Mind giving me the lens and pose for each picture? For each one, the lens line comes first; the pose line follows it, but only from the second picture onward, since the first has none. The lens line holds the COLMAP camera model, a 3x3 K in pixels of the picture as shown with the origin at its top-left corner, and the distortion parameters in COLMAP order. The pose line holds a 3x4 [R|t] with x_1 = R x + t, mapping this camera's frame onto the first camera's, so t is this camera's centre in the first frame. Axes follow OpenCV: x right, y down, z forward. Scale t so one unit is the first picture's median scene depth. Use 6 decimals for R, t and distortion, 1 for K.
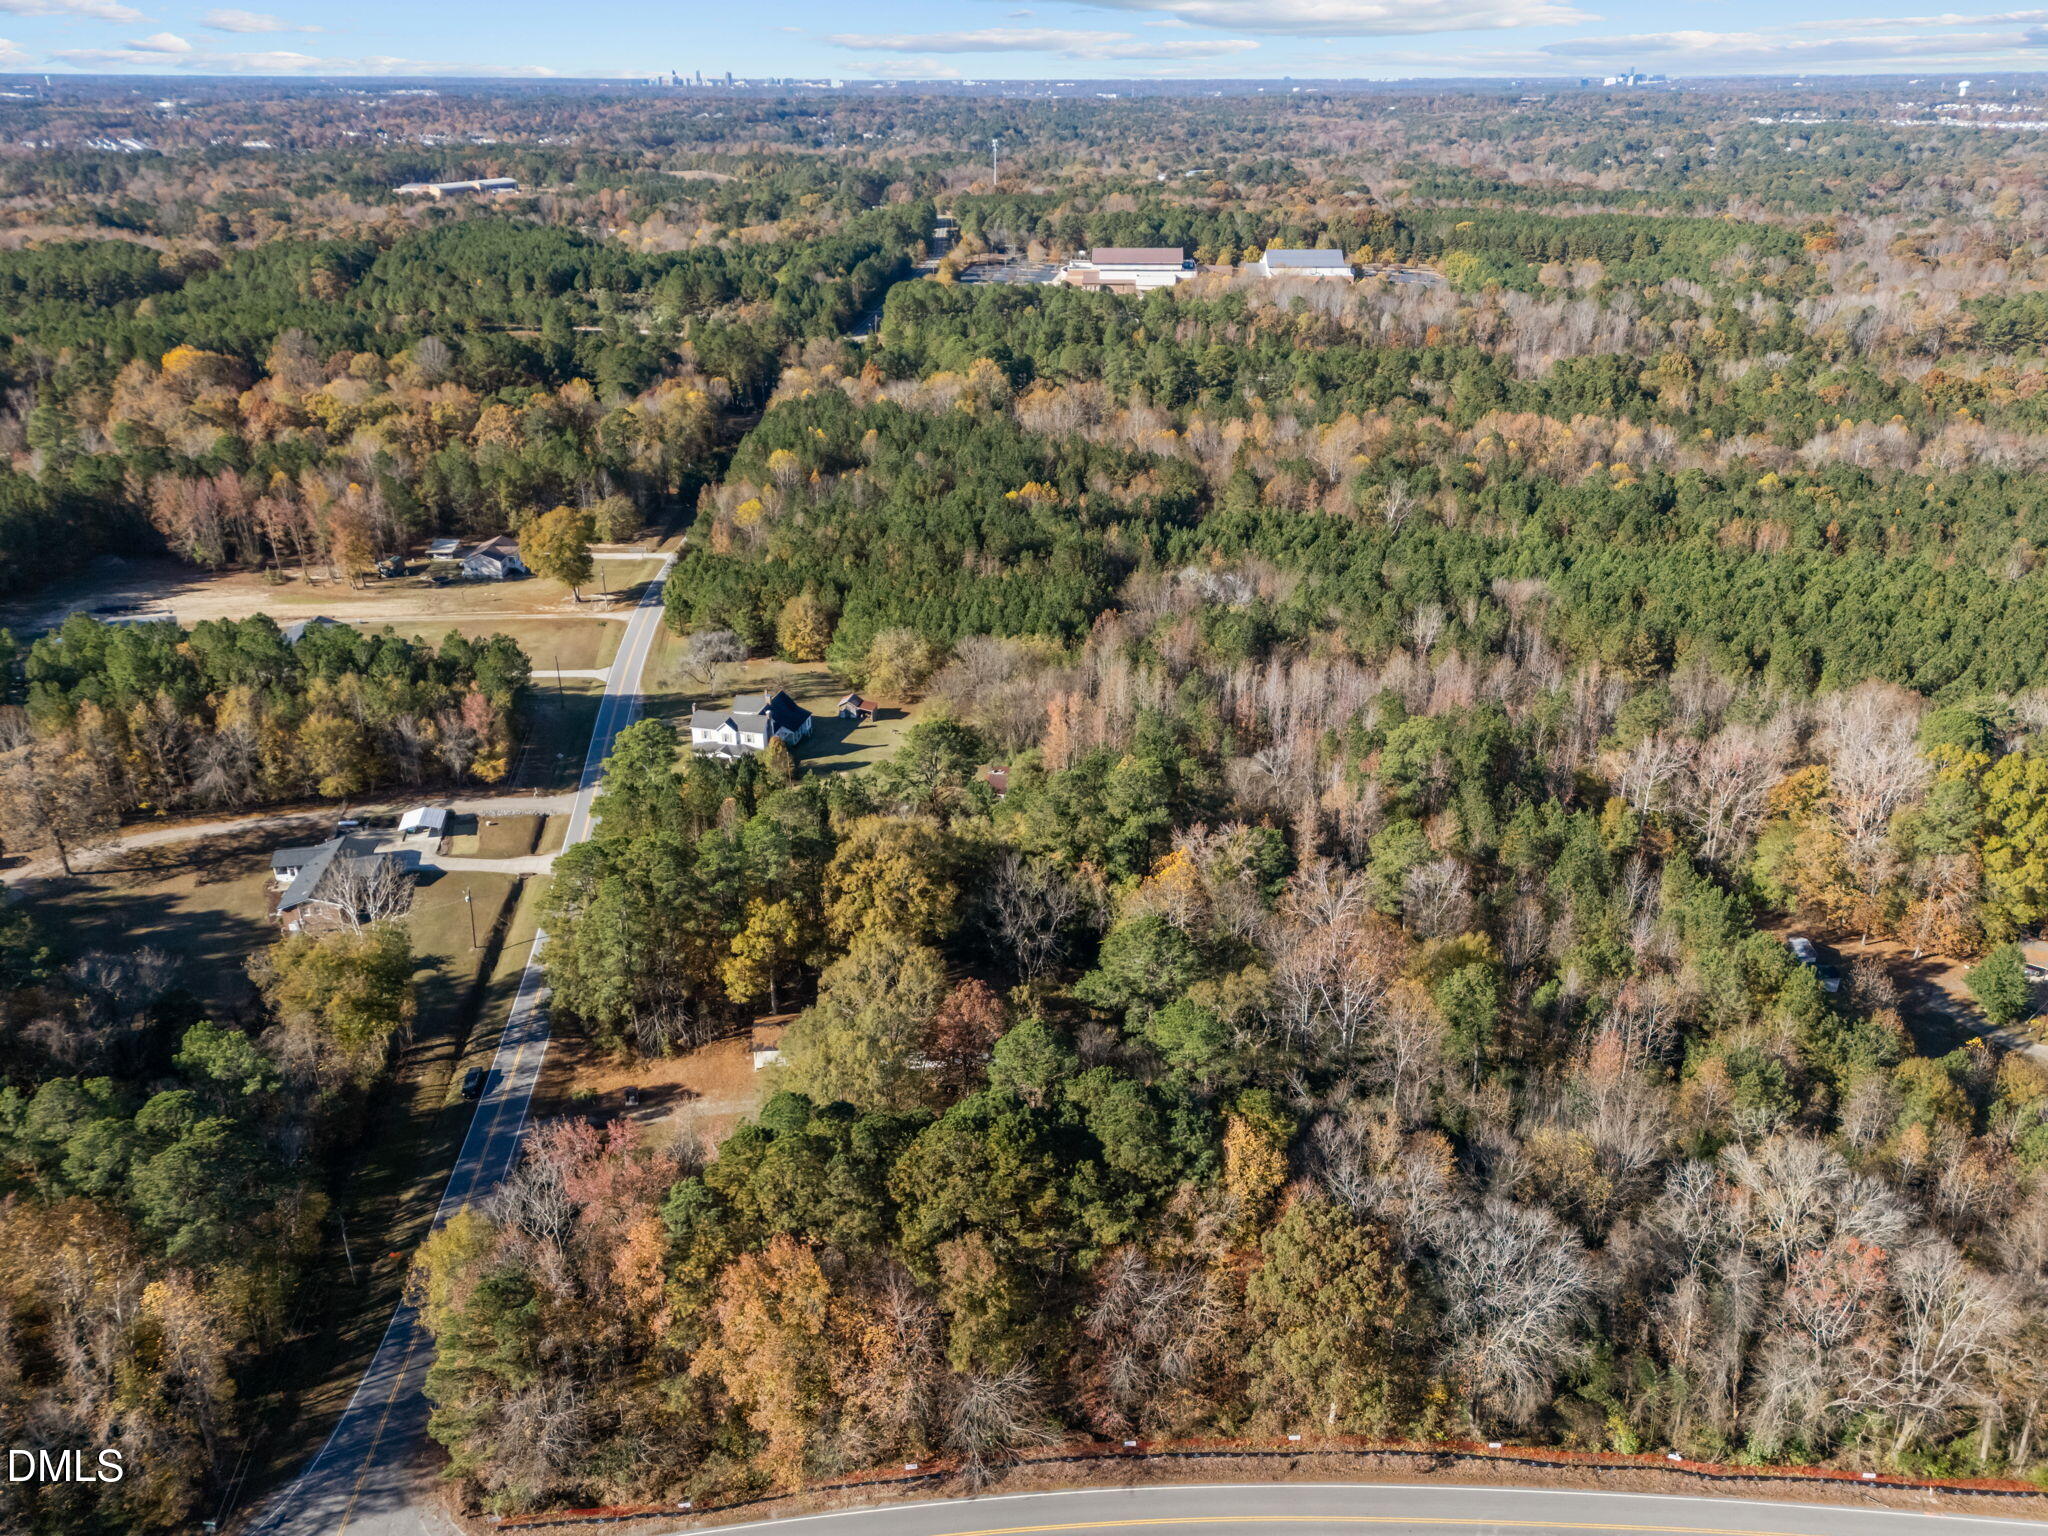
lens RADIAL K [[1495.9, 0, 1024.0], [0, 1495.9, 768.0], [0, 0, 1]] dist [0.076953, -0.058092]
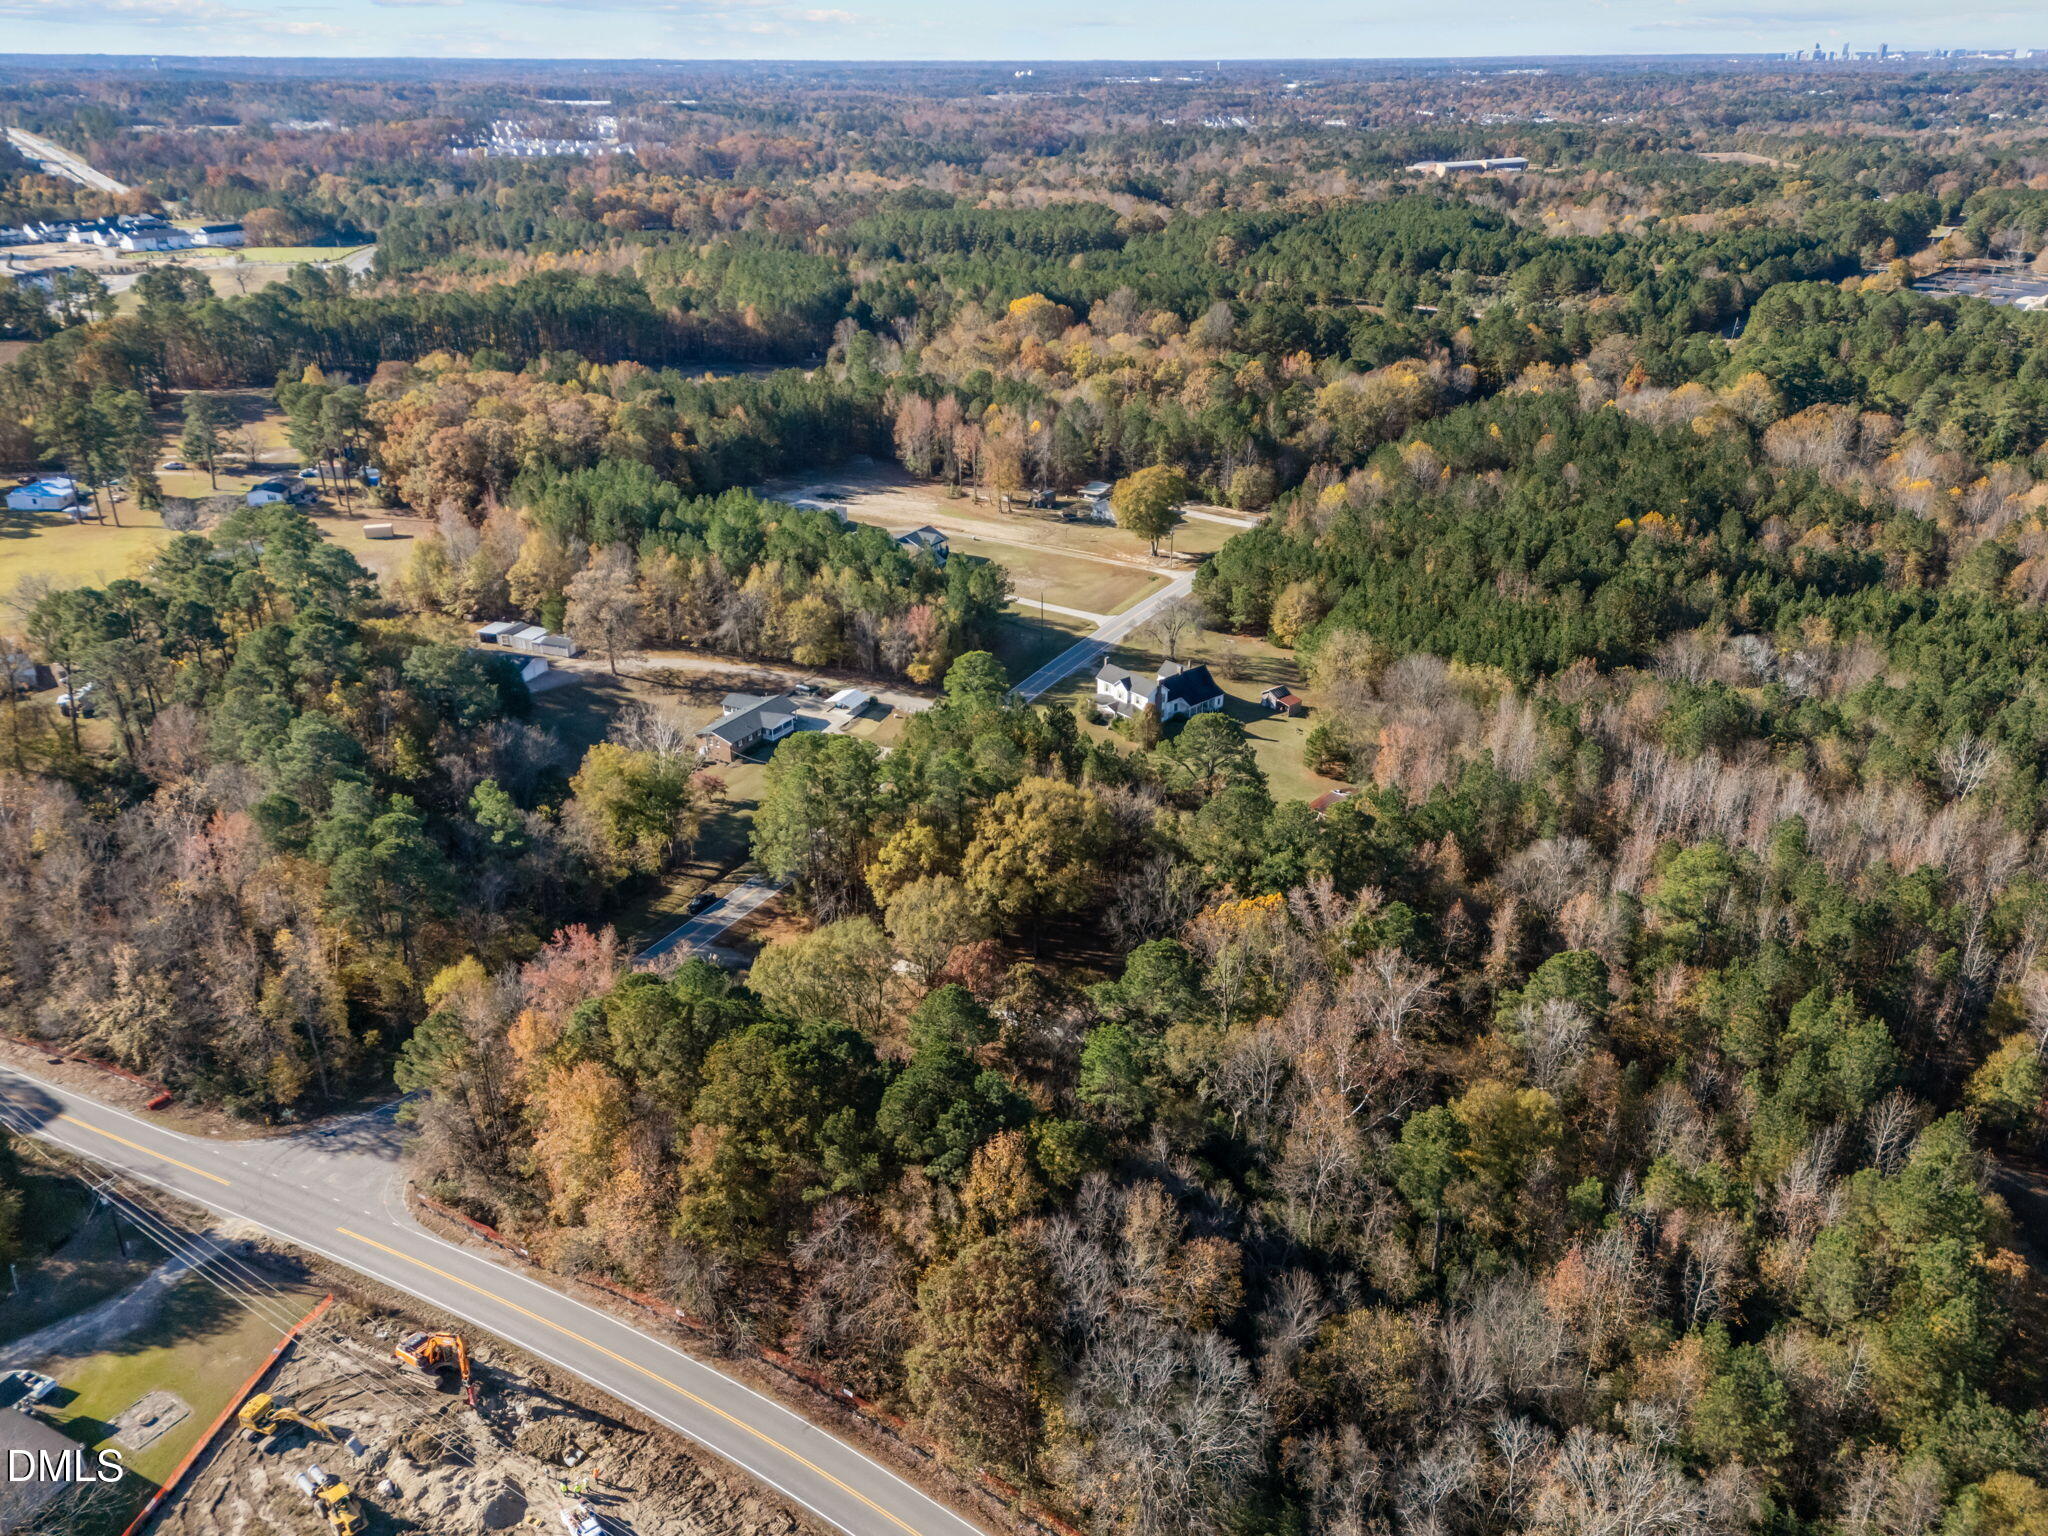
lens RADIAL K [[1495.9, 0, 1024.0], [0, 1495.9, 768.0], [0, 0, 1]] dist [0.076953, -0.058092]
pose [[0.805404, 0.253025, -0.536007, 0.264034], [-0.246812, 0.965343, 0.084836, -0.034917], [0.538896, 0.063965, 0.839940, 0.071887]]
